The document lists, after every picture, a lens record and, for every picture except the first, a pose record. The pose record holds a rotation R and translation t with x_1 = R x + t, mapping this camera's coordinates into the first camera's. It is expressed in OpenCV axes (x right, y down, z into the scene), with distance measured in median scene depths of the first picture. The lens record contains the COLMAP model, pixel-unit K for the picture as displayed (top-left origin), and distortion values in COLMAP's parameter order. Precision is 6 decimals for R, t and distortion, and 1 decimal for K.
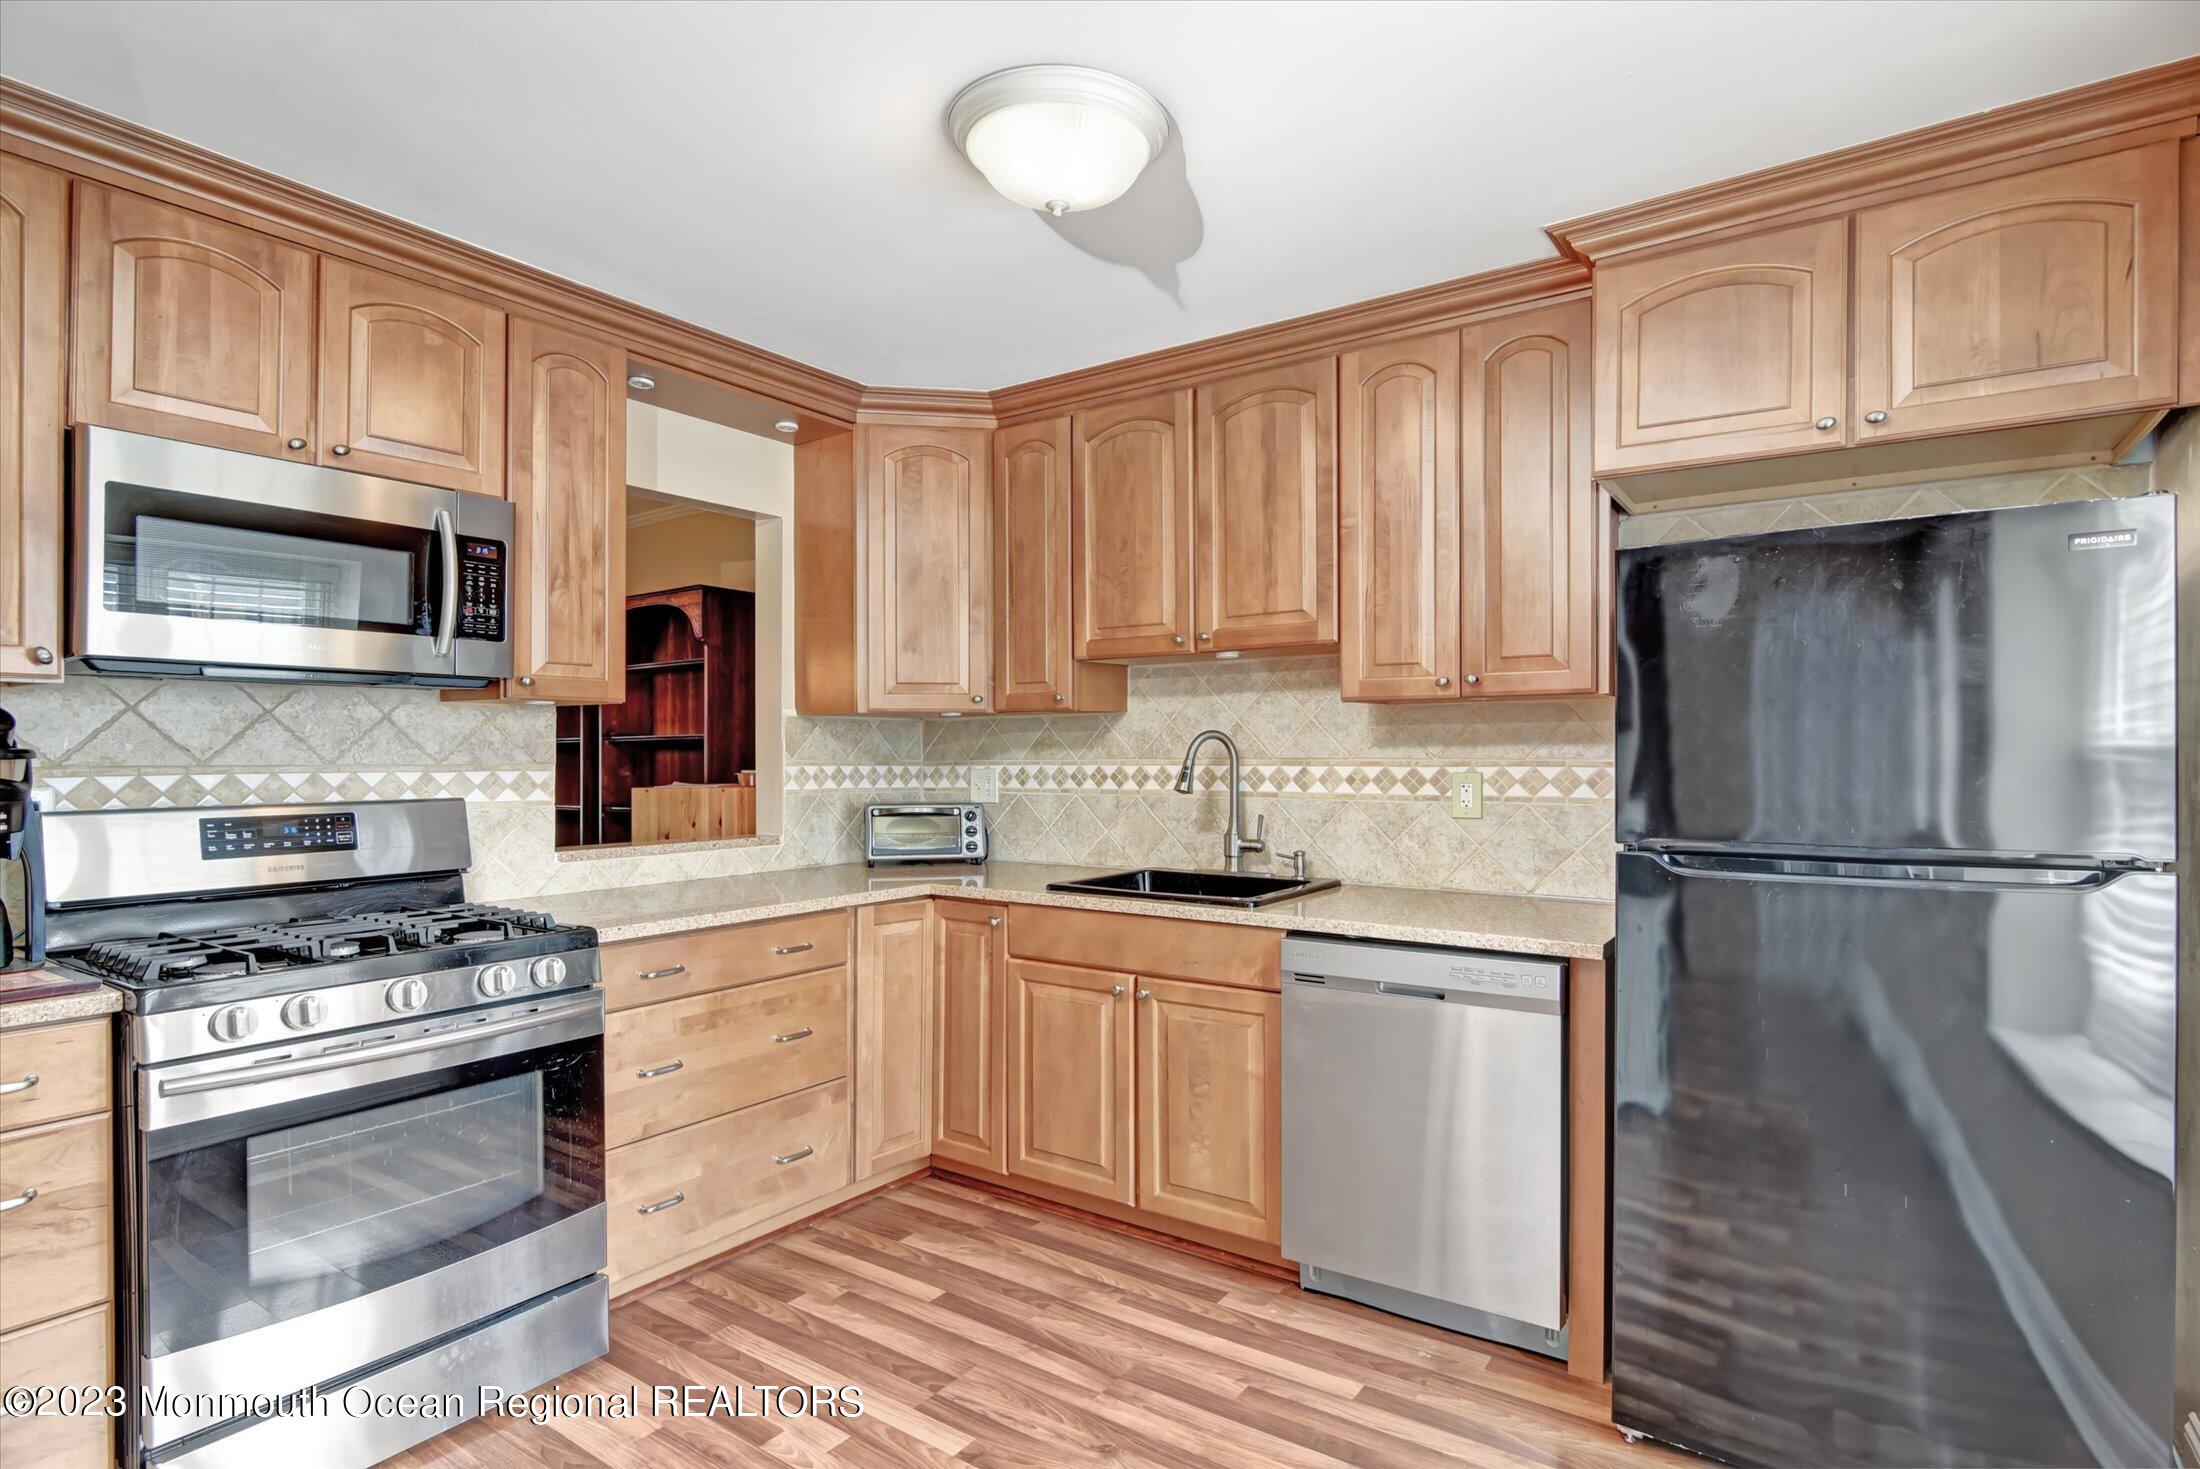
lens RADIAL K [[1078.6, 0, 1142.5], [0, 1078.6, 759.0], [0, 0, 1]] dist [-0.020888, 0.001329]
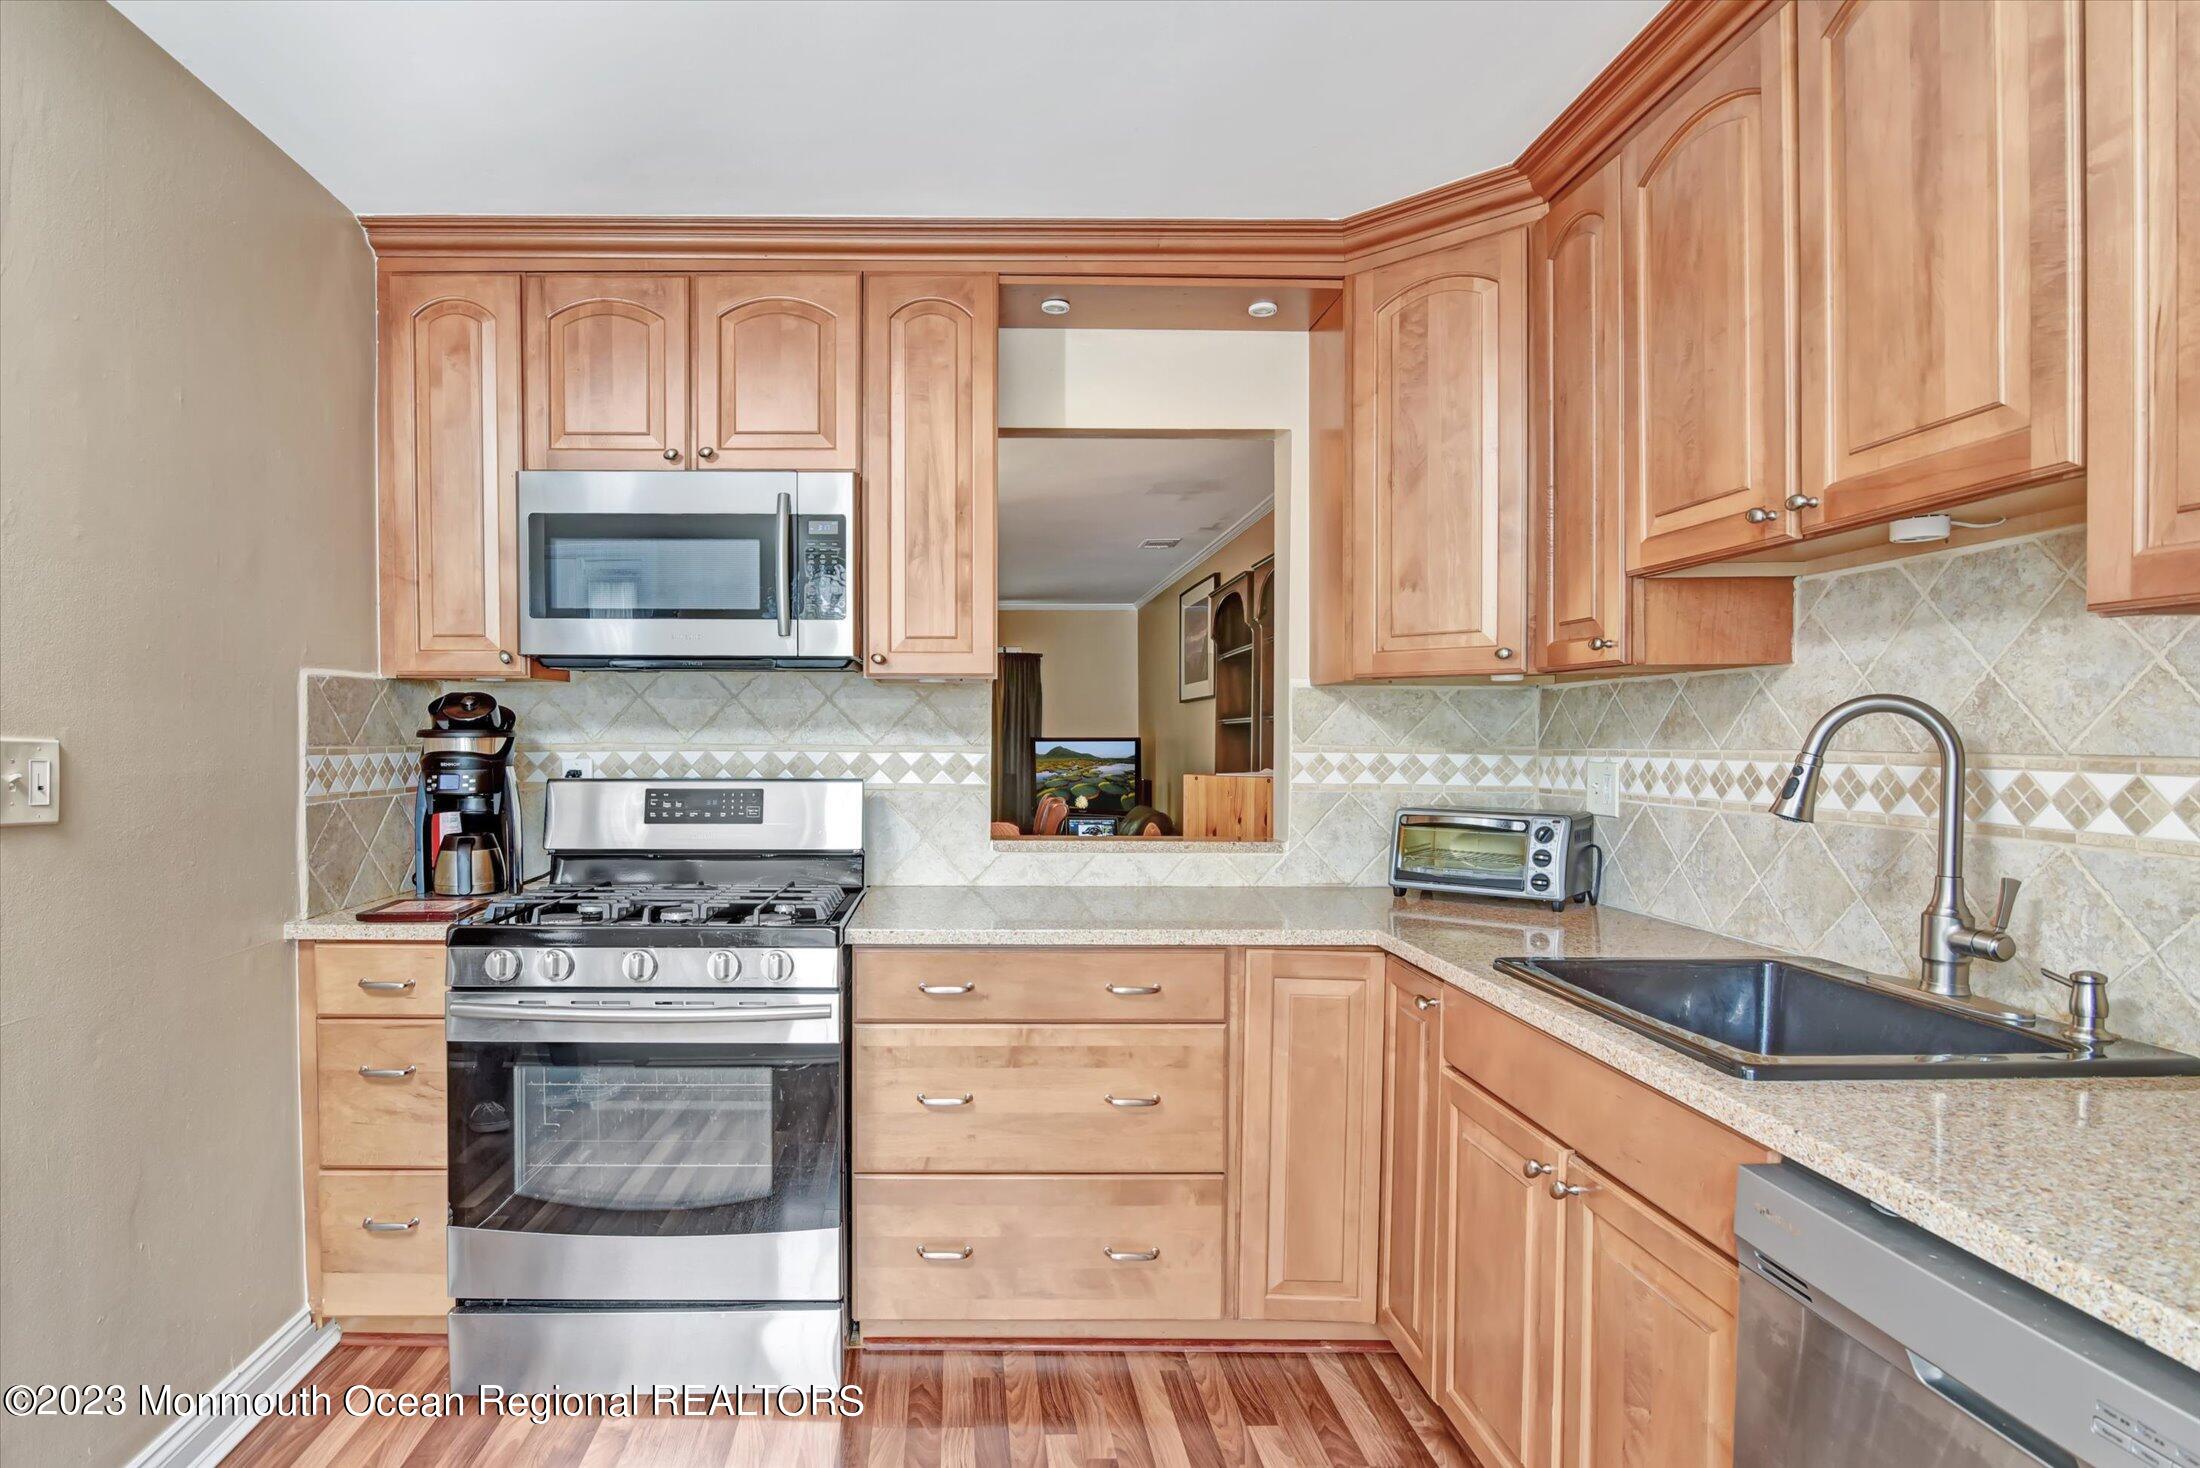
lens RADIAL K [[1195.4, 0, 1066.7], [0, 1195.4, 762.1], [0, 0, 1]] dist [-0.019476, 0.003481]
pose [[0.568465, 0.024450, -0.822344, 0.327362], [-0.008855, 0.999682, 0.023602, -0.006121], [0.822659, -0.006135, 0.568501, 0.442277]]
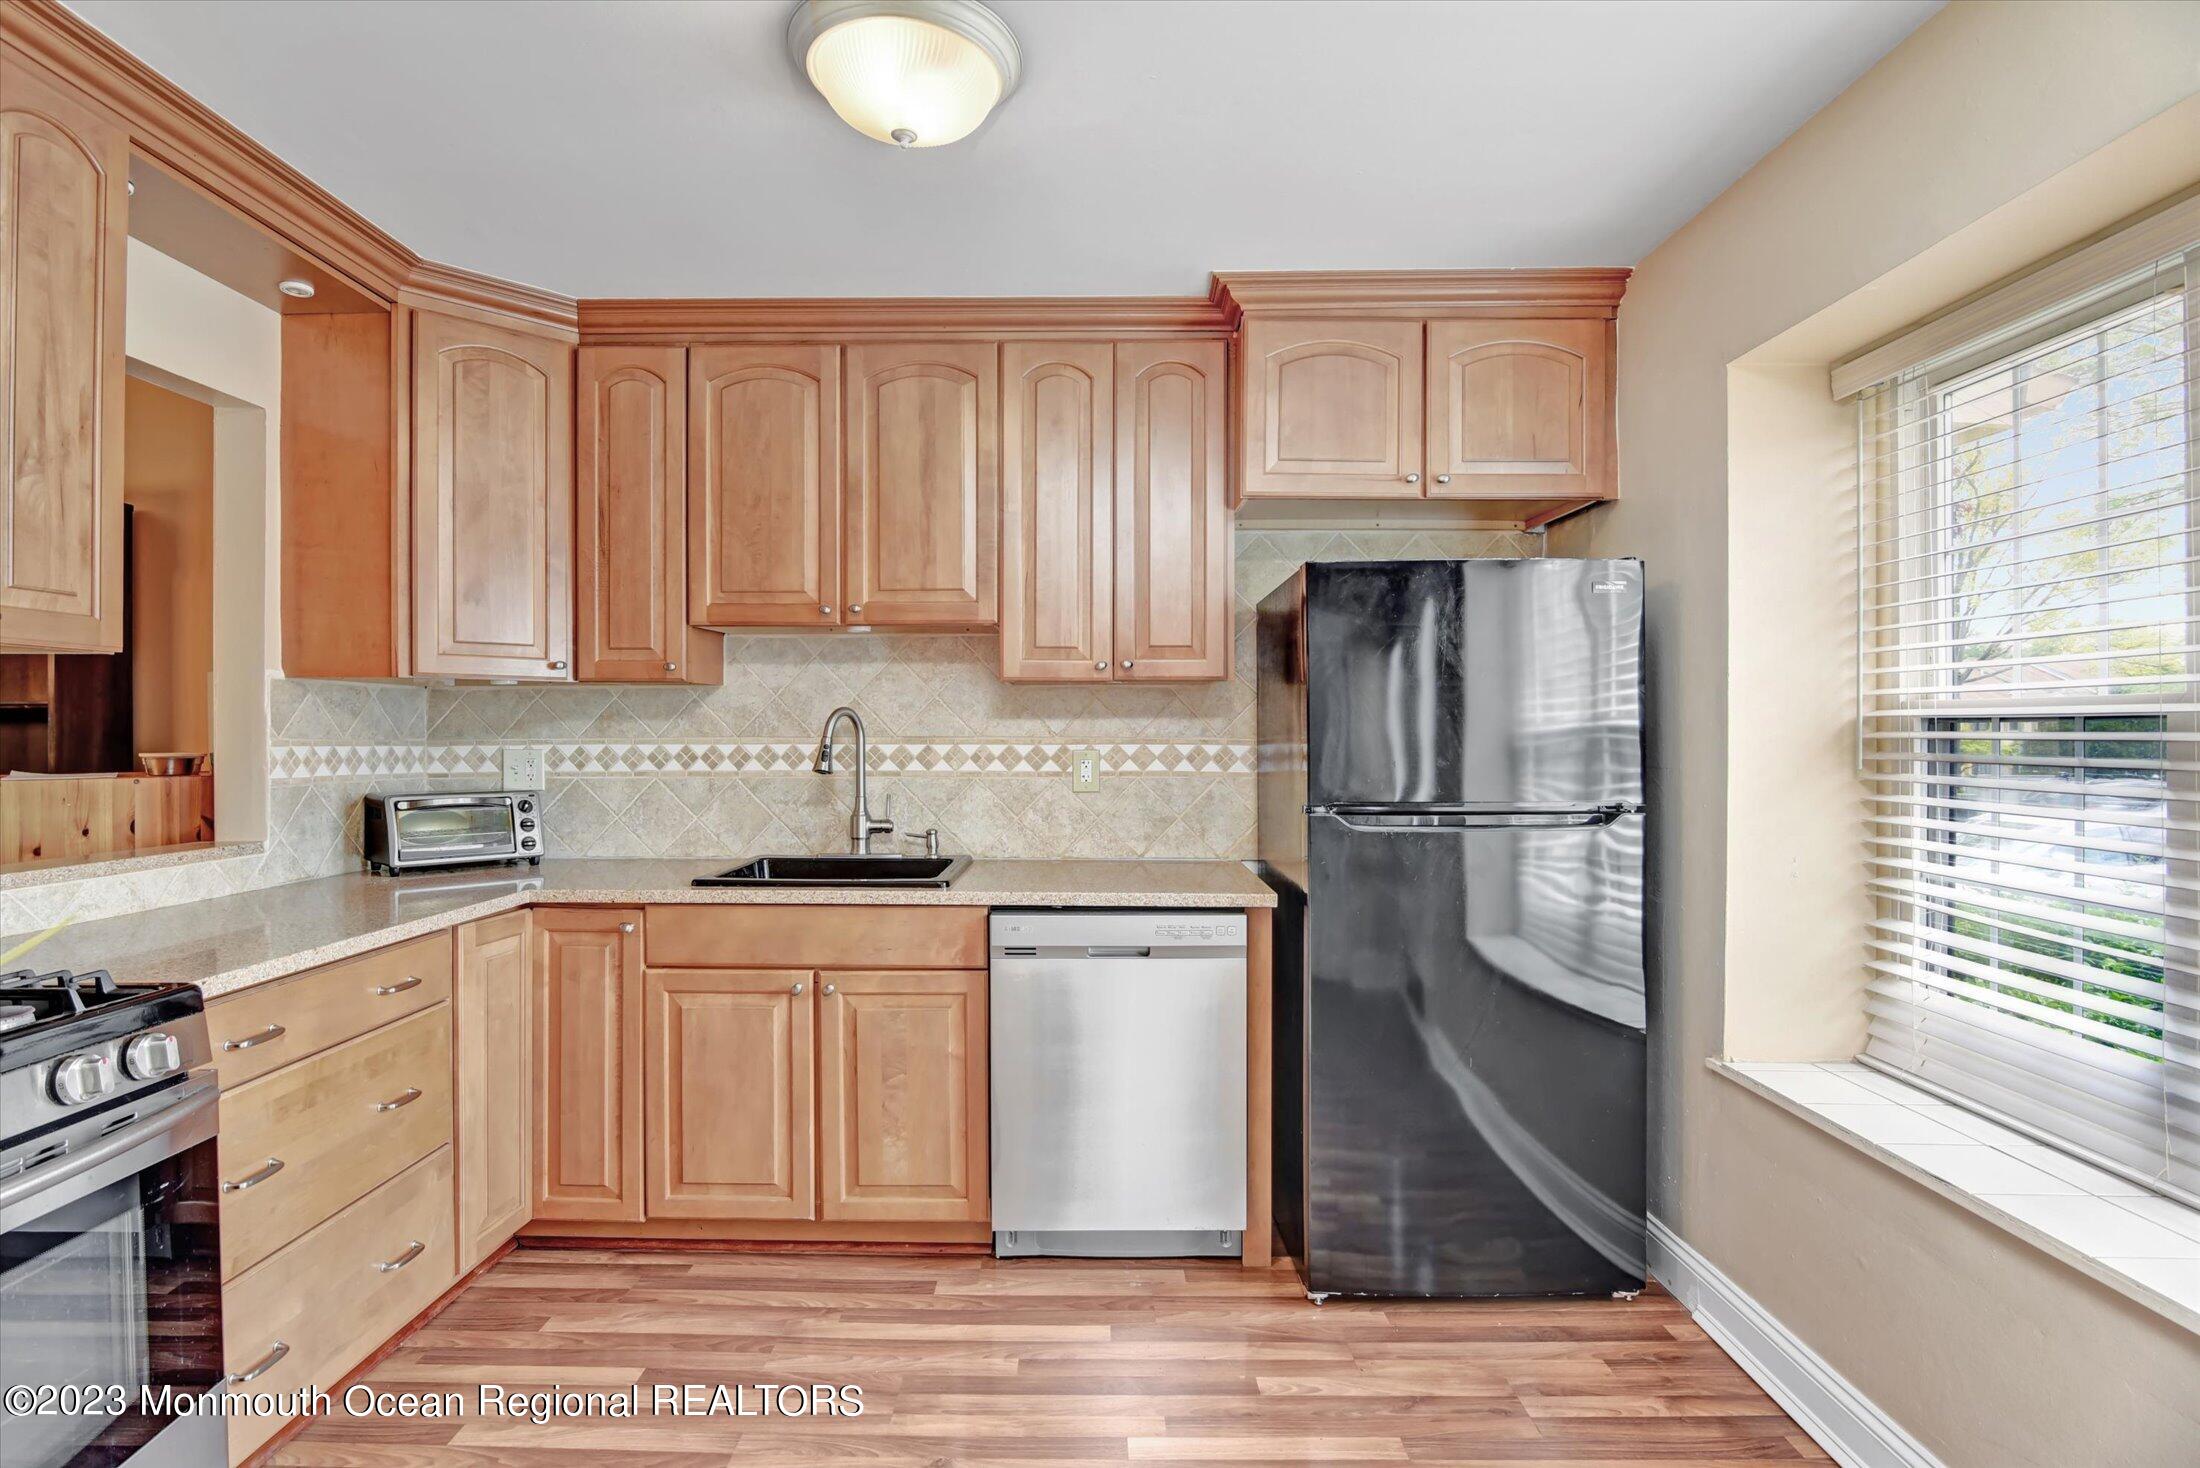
lens RADIAL K [[1078.6, 0, 1089.8], [0, 1078.6, 741.2], [0, 0, 1]] dist [-0.020888, 0.001329]
pose [[0.836215, -0.001005, 0.548401, -0.306562], [-0.000286, 0.999997, 0.002268, 0.001454], [-0.548401, -0.002053, 0.836213, 0.093975]]
